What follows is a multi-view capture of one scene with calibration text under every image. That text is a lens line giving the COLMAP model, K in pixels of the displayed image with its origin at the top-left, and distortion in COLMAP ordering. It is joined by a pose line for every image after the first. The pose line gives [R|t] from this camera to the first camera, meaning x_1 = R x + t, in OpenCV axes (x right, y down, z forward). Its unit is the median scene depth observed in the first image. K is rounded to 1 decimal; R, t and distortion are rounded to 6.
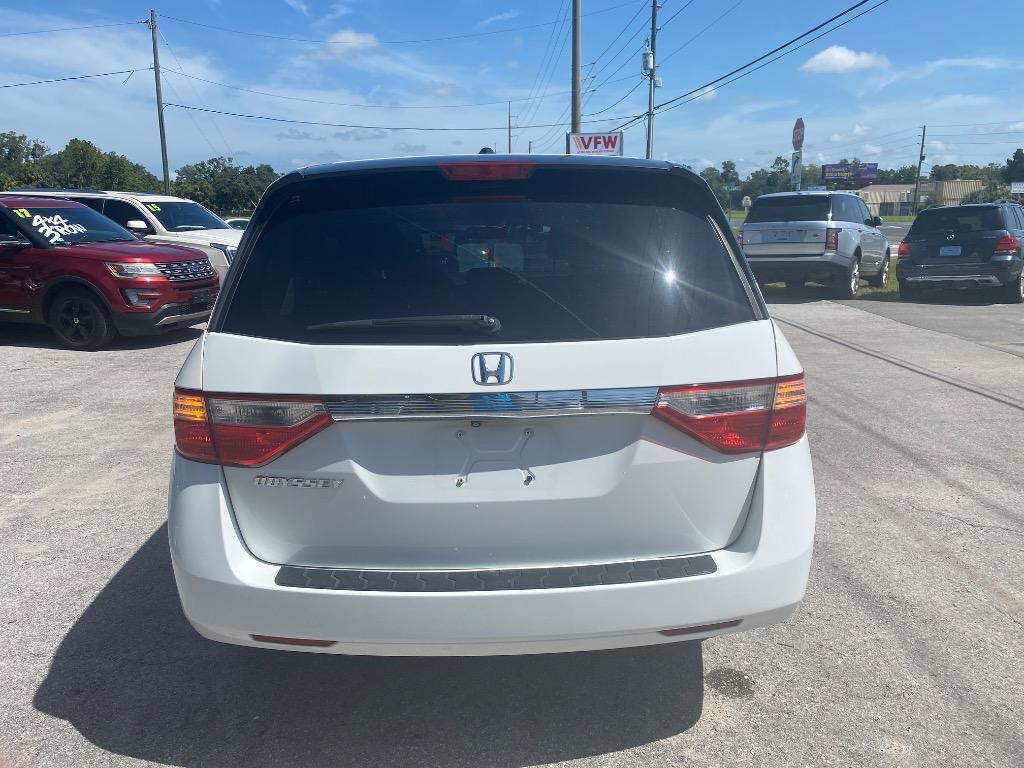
lens RADIAL K [[798.7, 0, 507.4], [0, 798.7, 394.5], [0, 0, 1]] dist [0.000525, 0.003075]
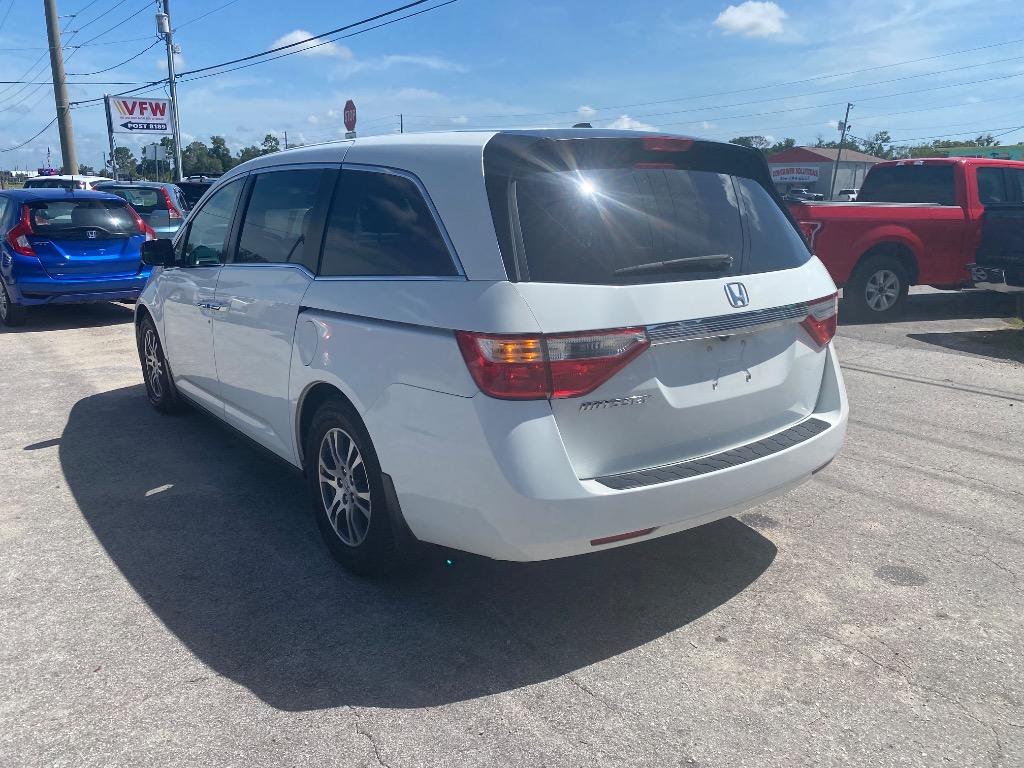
lens RADIAL K [[794.0, 0, 524.7], [0, 794.0, 387.3], [0, 0, 1]] dist [0.005470, -0.003151]
pose [[0.809683, -0.123971, 0.573623, -0.095507], [0.113110, 0.992073, 0.054748, 0.000643], [-0.575863, 0.020554, 0.817287, 0.011008]]
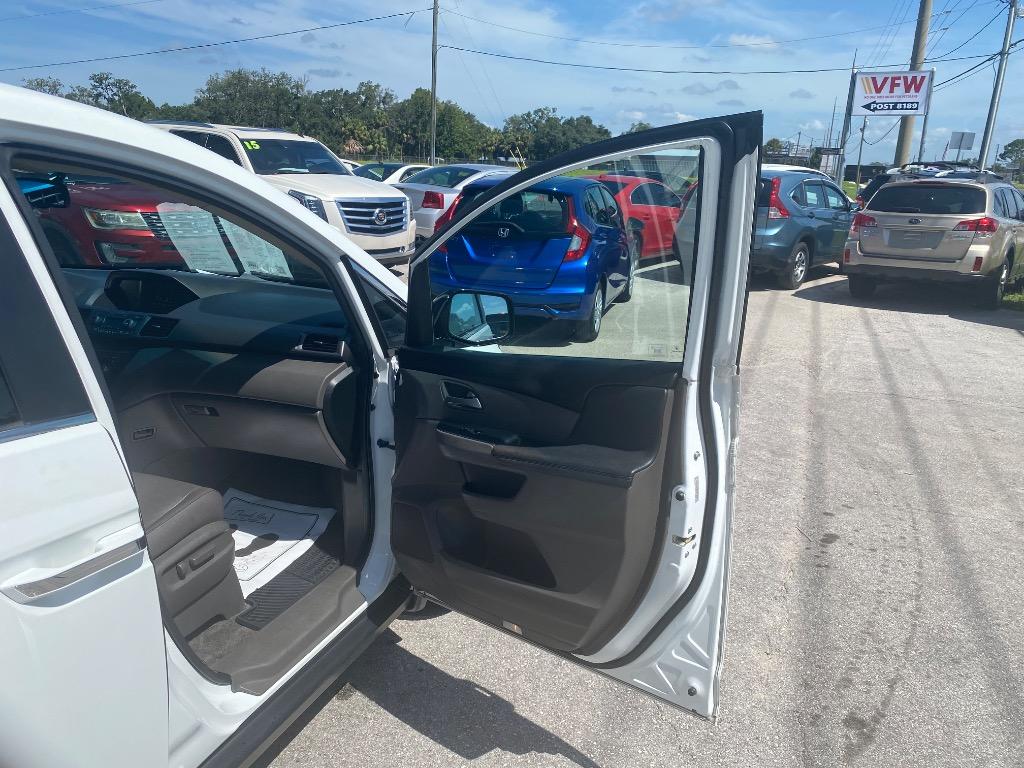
lens RADIAL K [[813.7, 0, 512.0], [0, 813.7, 384.0], [0, 0, 1]] dist [0.001106, -0.008951]
pose [[0.927439, 0.136280, -0.348258, 0.083252], [-0.124025, 0.990620, 0.057360, -0.035597], [0.352809, -0.010005, 0.935642, 0.153747]]
